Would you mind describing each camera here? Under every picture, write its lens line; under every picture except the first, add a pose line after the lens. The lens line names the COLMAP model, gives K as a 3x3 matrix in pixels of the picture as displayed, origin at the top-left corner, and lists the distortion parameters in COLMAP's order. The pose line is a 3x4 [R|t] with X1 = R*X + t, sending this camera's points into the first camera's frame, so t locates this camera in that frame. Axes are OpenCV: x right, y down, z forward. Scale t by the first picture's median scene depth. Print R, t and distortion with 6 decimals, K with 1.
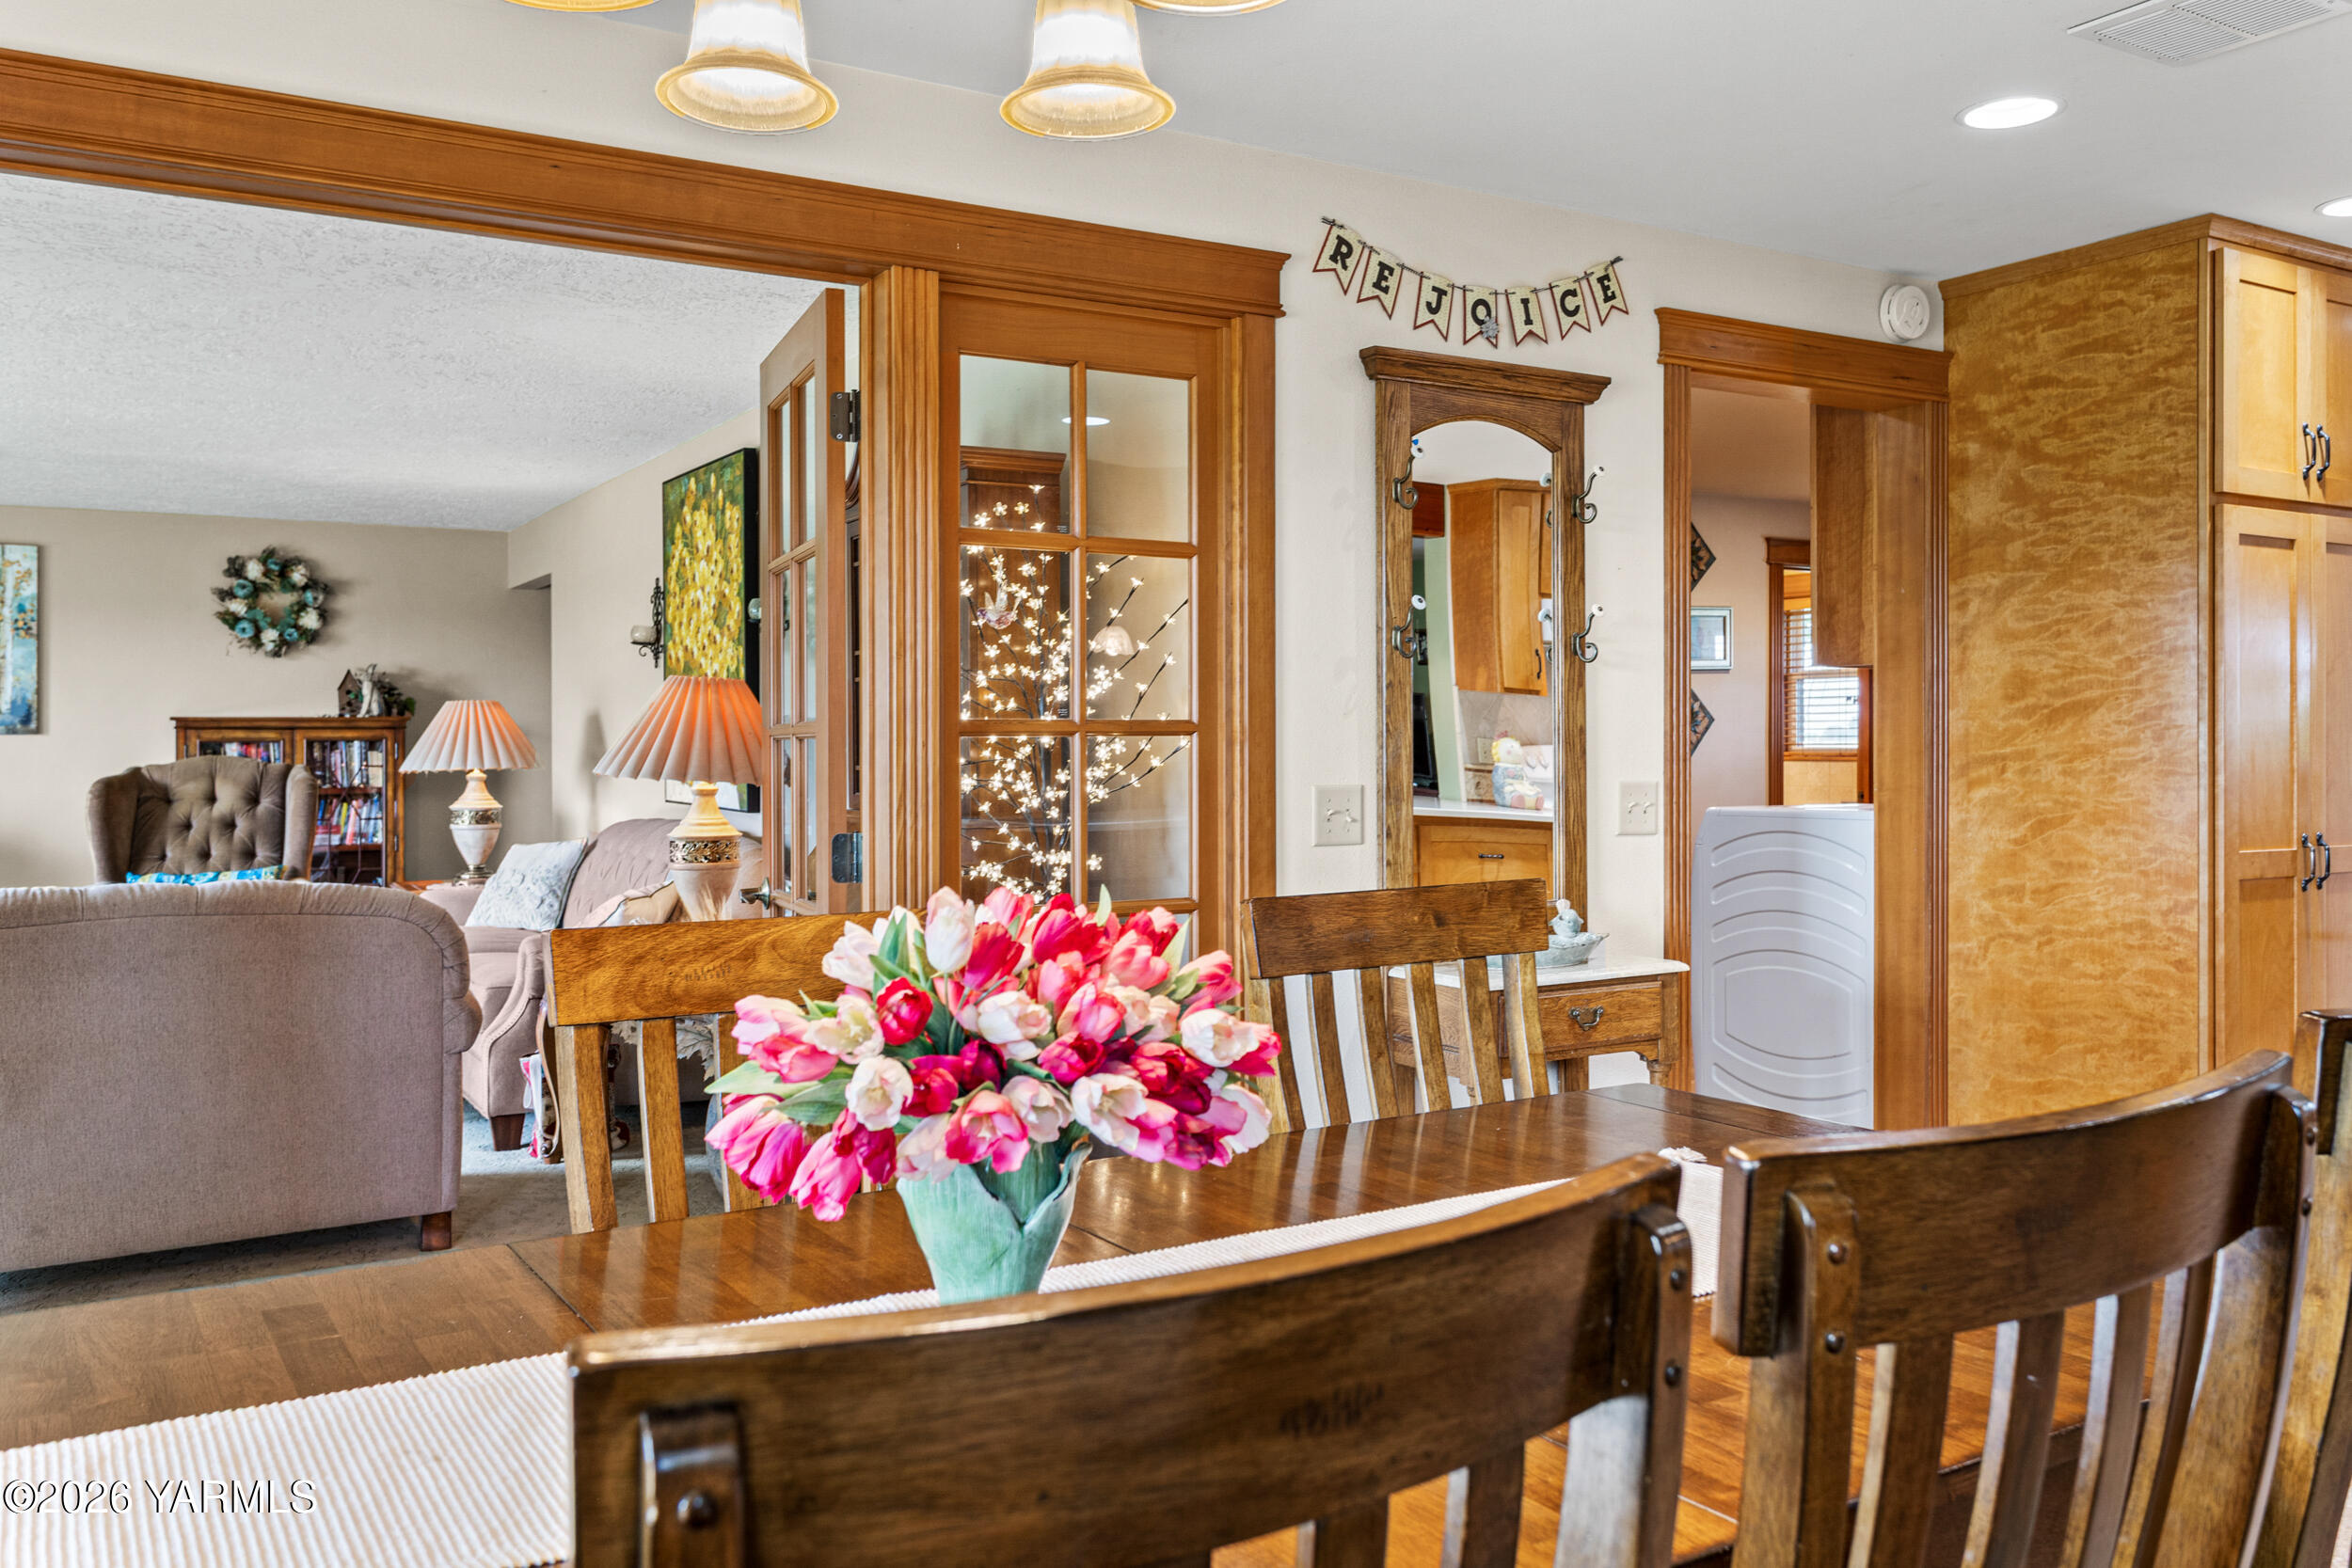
lens RADIAL K [[1877.0, 0, 1178.4], [0, 1877.0, 768.1], [0, 0, 1]] dist [0.012194, 0.003503]
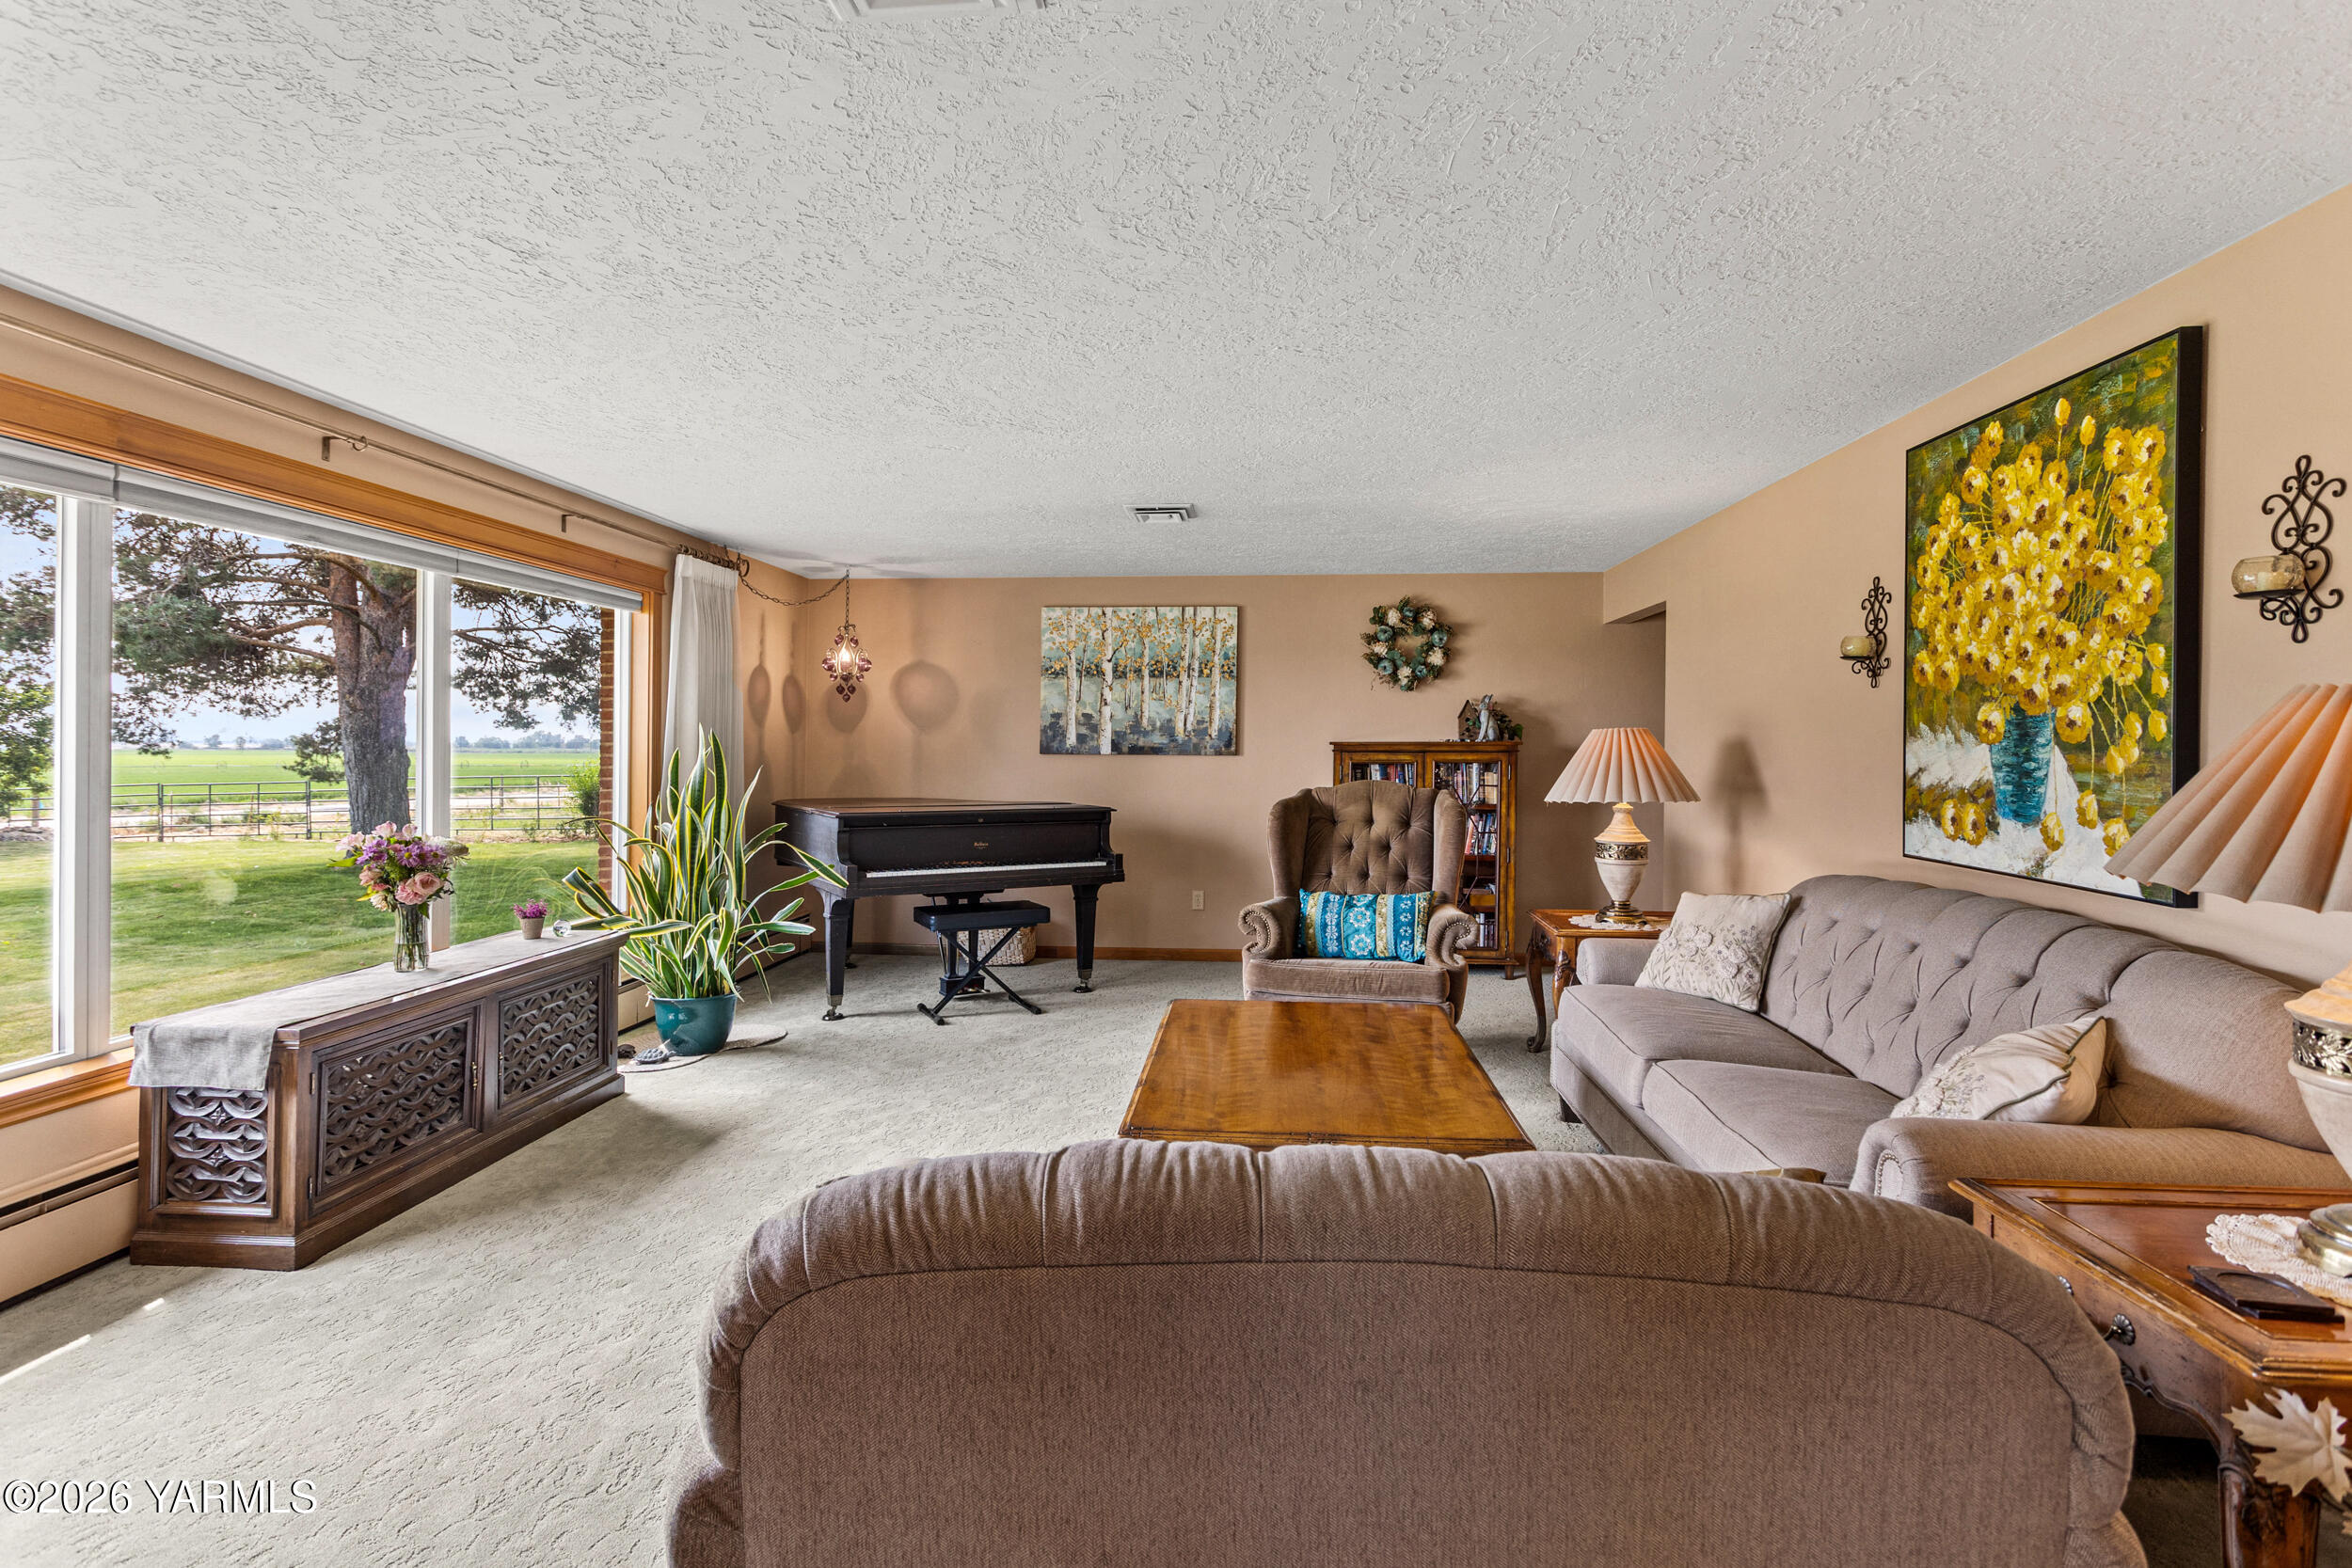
lens RADIAL K [[1145.0, 0, 1175.6], [0, 1145.0, 763.3], [0, 0, 1]] dist [0.002001, 0.000065]
pose [[0.822111, 0.012981, -0.569179, -0.202146], [-0.013043, 0.999907, 0.003967, -0.015350], [0.569178, 0.004163, 0.822204, 0.347779]]
